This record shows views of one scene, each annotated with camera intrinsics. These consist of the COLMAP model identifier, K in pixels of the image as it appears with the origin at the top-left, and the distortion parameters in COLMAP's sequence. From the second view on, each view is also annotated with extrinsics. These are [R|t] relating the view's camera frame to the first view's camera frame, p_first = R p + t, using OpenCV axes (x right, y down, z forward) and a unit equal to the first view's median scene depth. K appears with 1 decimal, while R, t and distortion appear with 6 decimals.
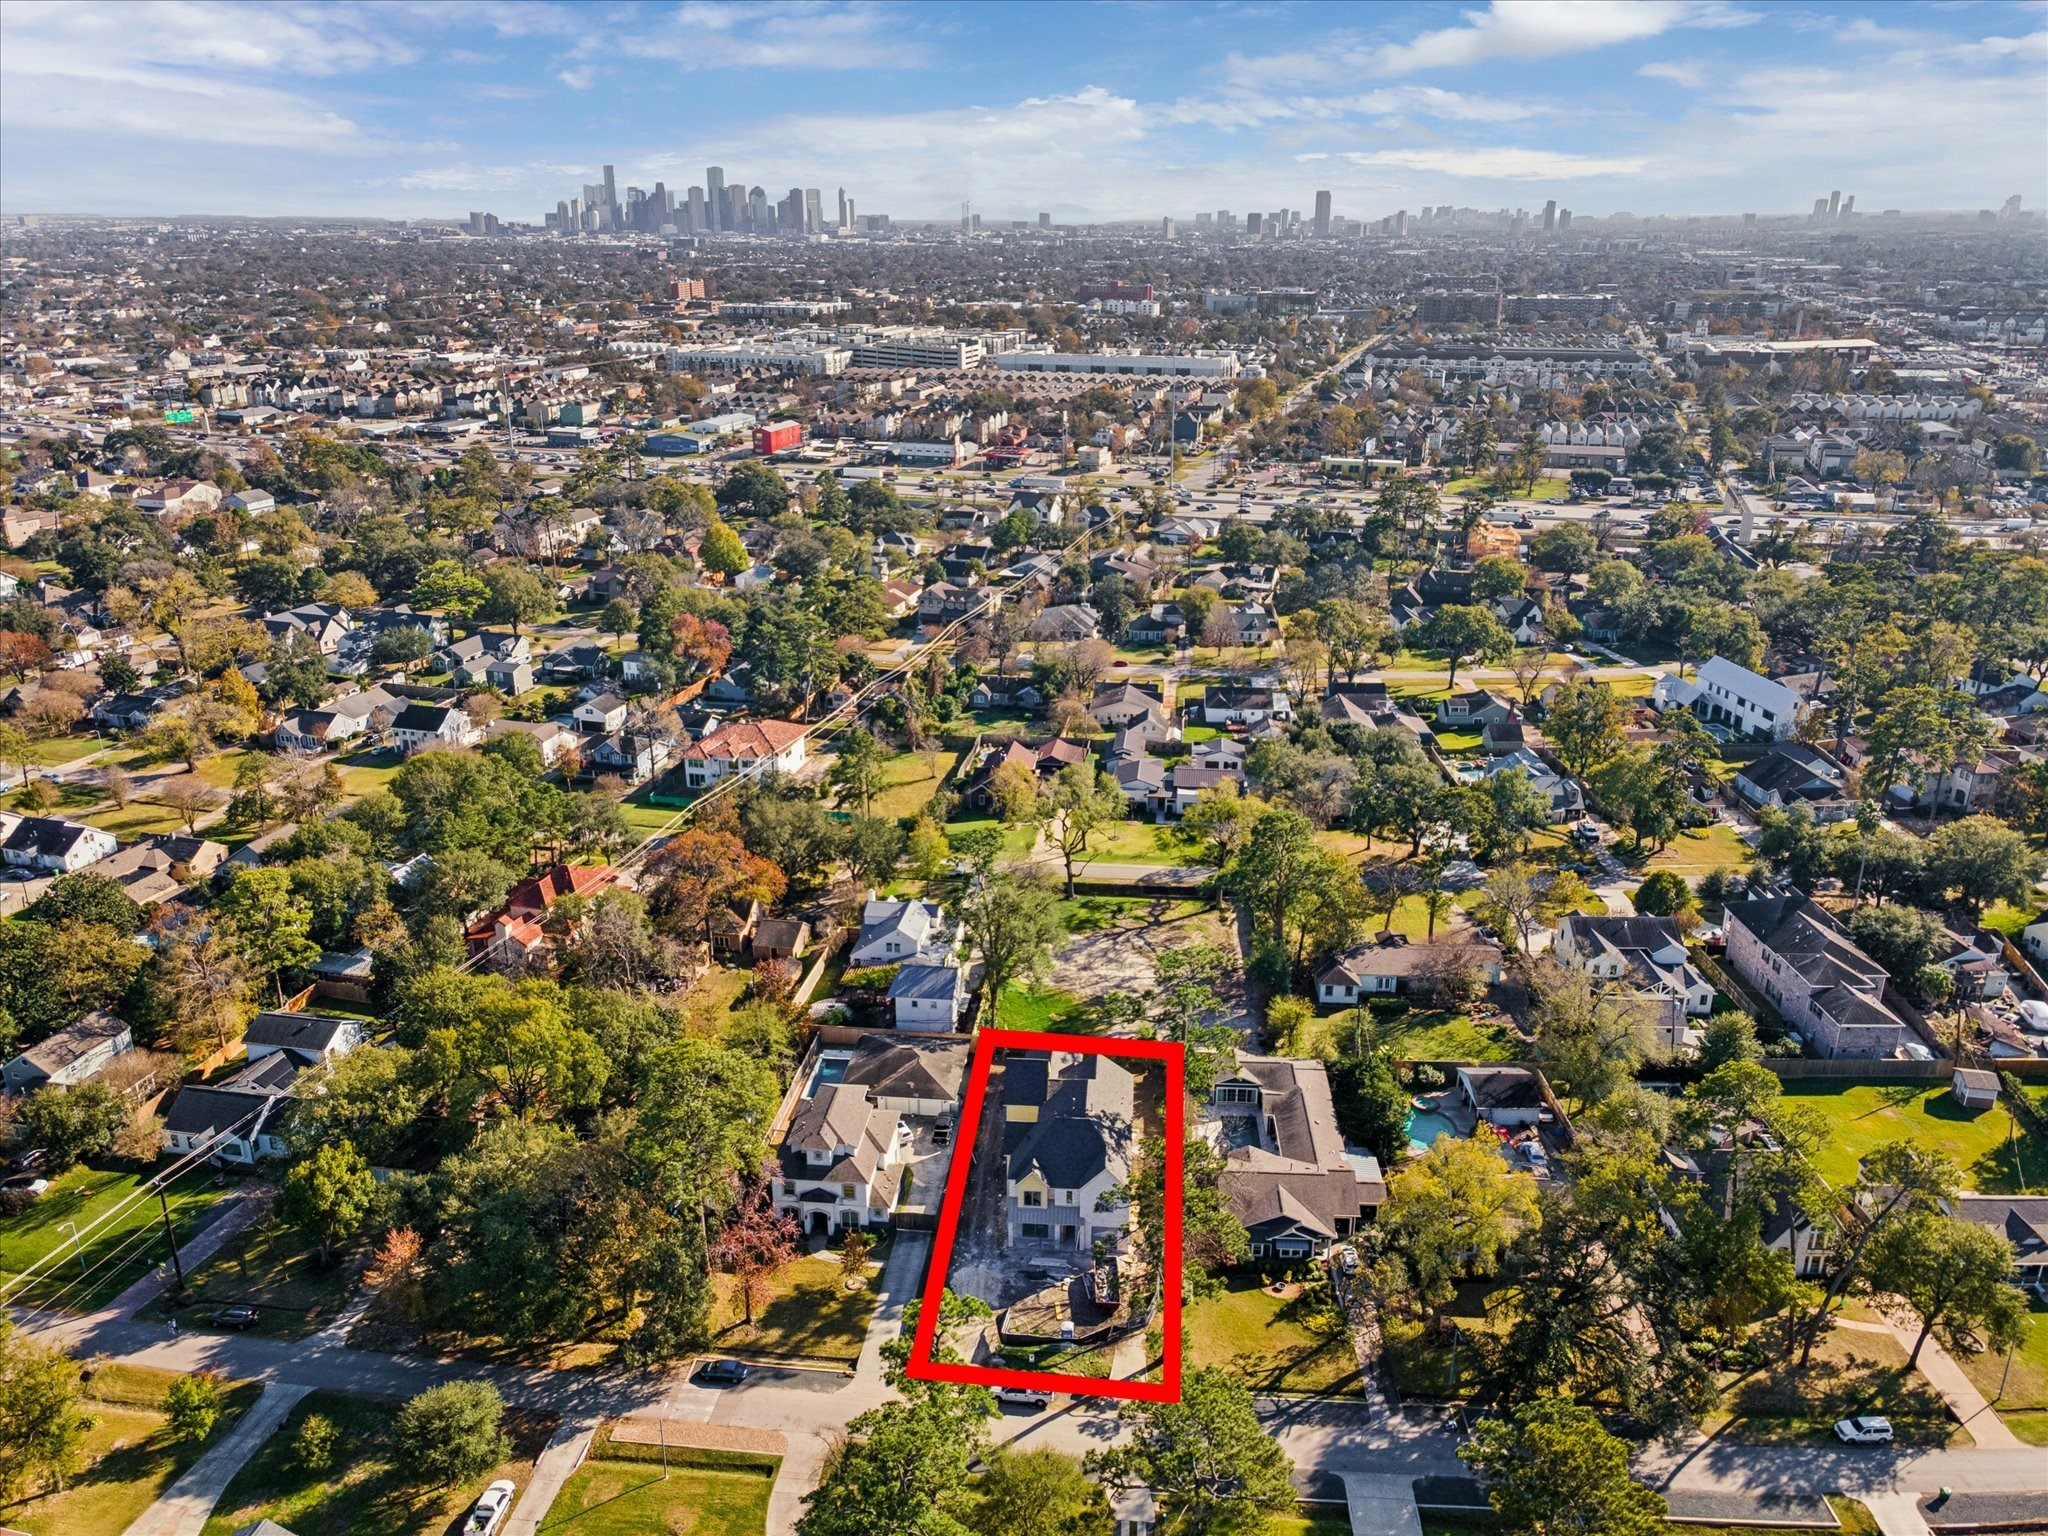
lens RADIAL K [[1460.9, 0, 1024.4], [0, 1460.9, 769.9], [0, 0, 1]] dist [0.023046, 0.037964]
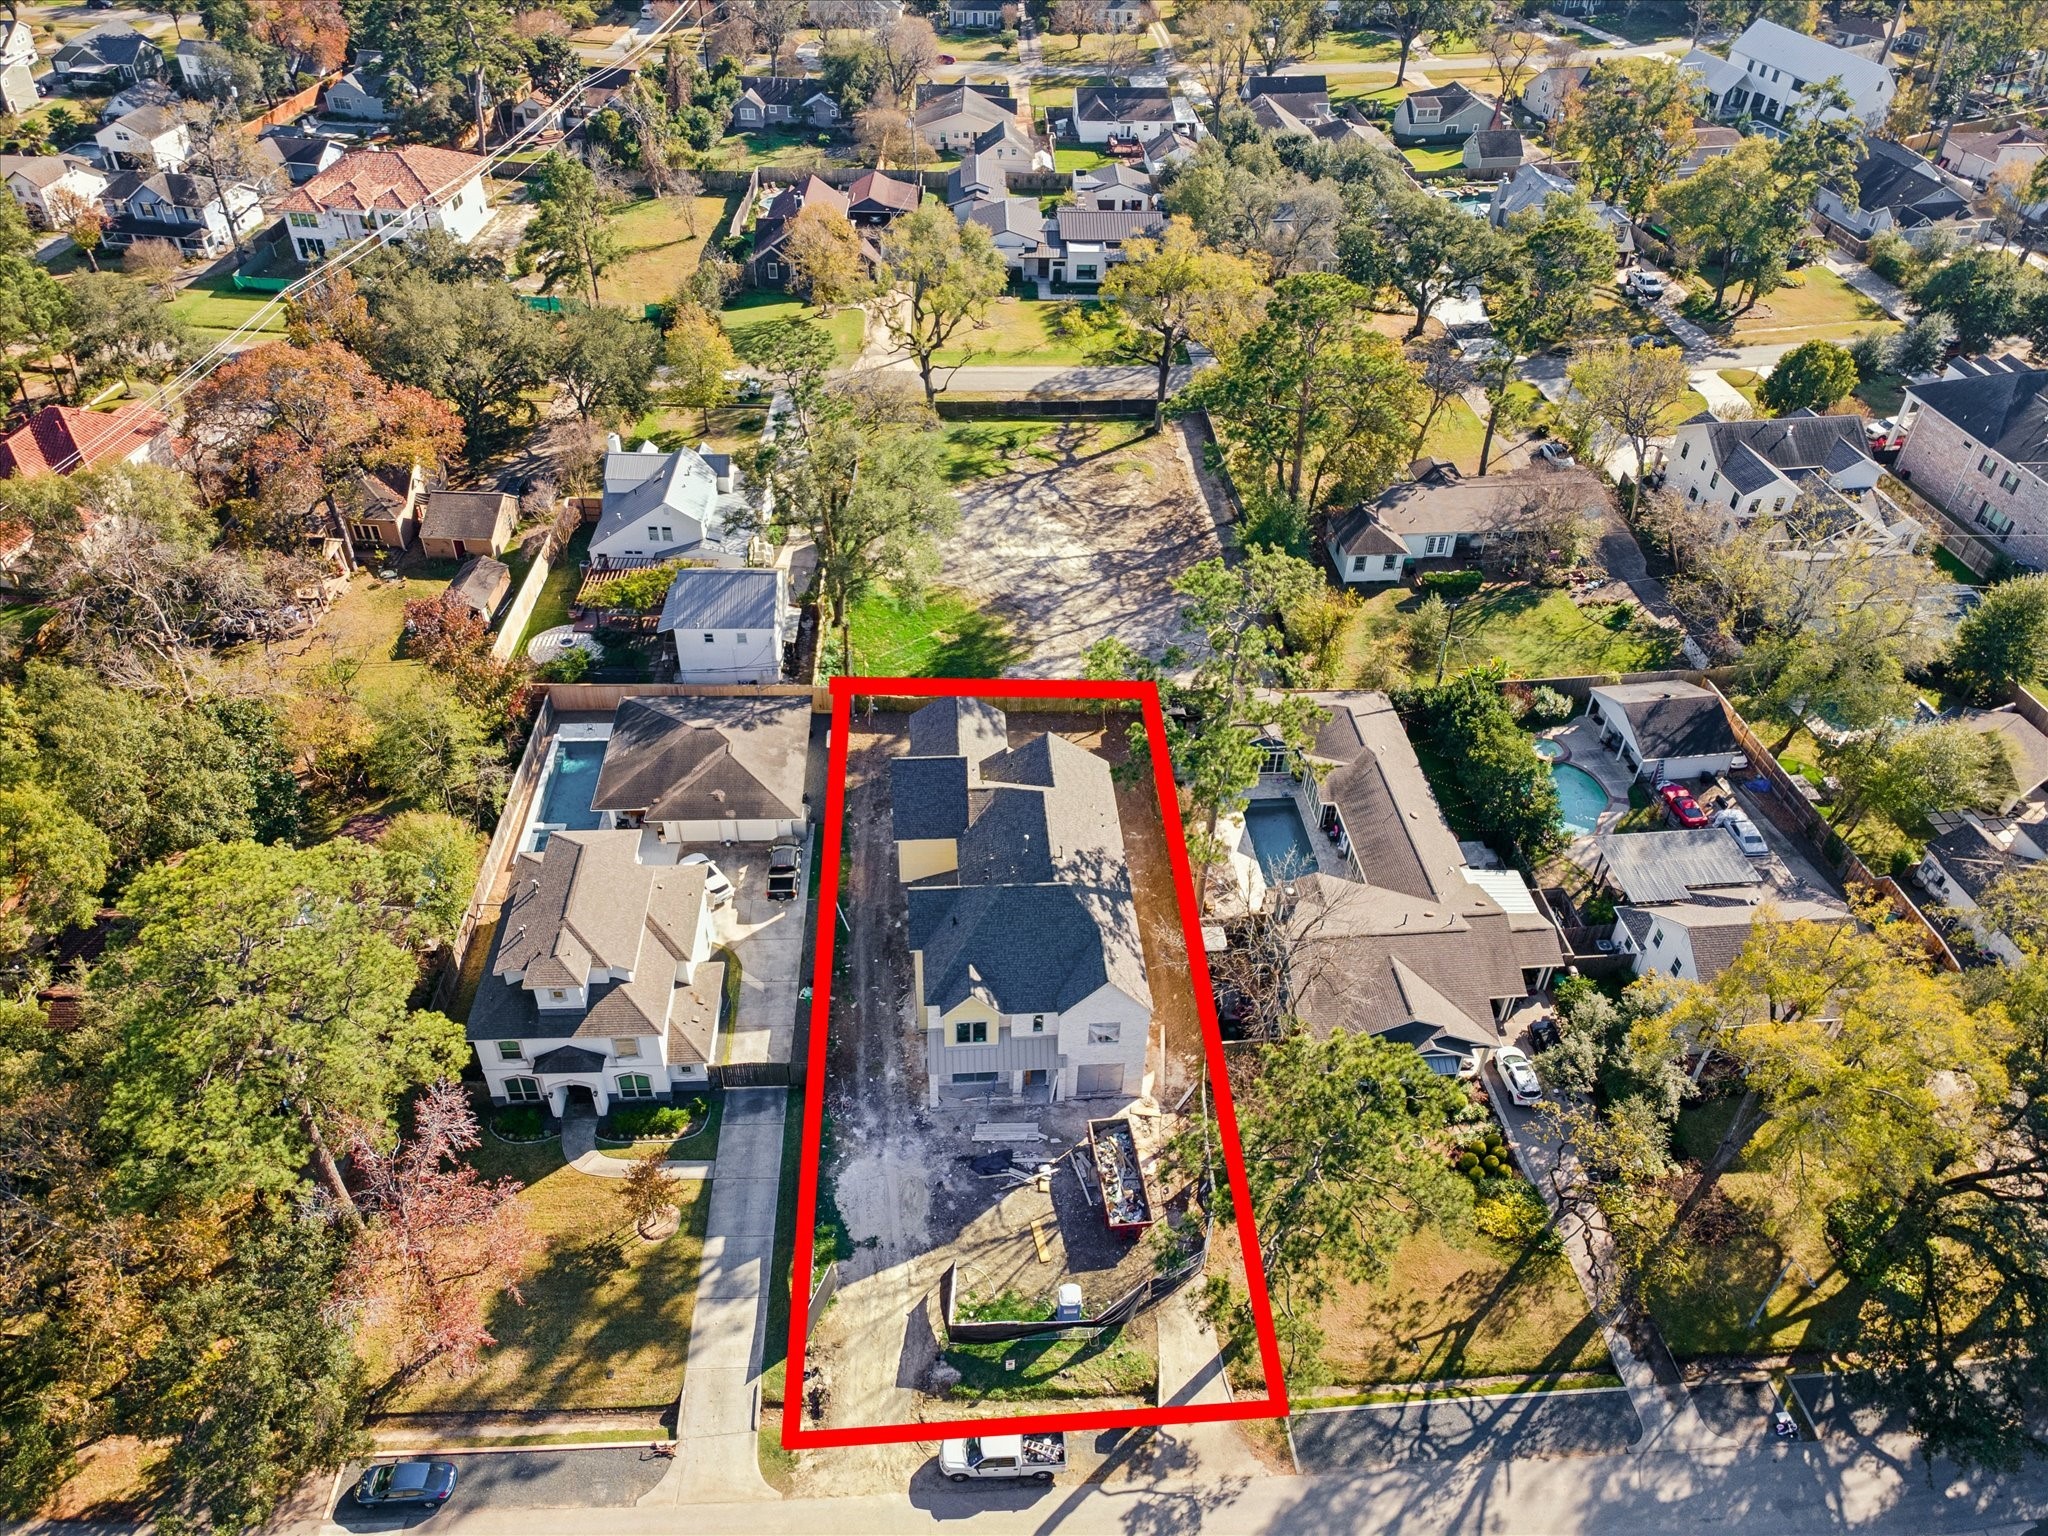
lens RADIAL K [[1460.9, 0, 1024.4], [0, 1460.9, 769.9], [0, 0, 1]] dist [0.023046, 0.037964]
pose [[0.988169, -0.080288, 0.130677, -0.026695], [0.030697, 0.938330, 0.344377, 0.008800], [-0.150267, -0.336291, 0.929693, 0.361829]]
